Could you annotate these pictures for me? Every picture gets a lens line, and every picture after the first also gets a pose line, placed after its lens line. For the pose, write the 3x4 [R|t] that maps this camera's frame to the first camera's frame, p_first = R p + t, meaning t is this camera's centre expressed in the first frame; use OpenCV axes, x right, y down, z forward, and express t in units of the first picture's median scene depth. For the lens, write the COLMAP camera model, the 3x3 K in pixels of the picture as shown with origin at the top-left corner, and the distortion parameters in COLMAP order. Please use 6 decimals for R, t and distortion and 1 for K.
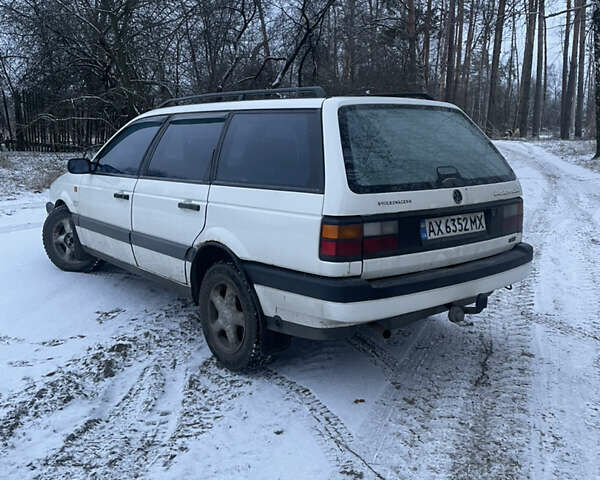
lens RADIAL K [[606.2, 0, 300.0], [0, 606.2, 240.0], [0, 0, 1]] dist [0.054165, -0.025544]
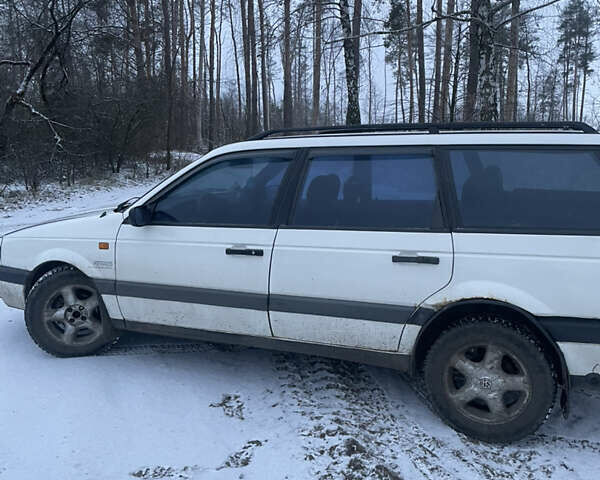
lens RADIAL K [[606.2, 0, 300.0], [0, 606.2, 240.0], [0, 0, 1]] dist [0.054165, -0.025544]
pose [[0.882603, -0.088786, 0.461658, -0.736316], [0.096216, 0.995332, 0.007475, -0.107924], [-0.460167, 0.037822, 0.887026, 0.338556]]
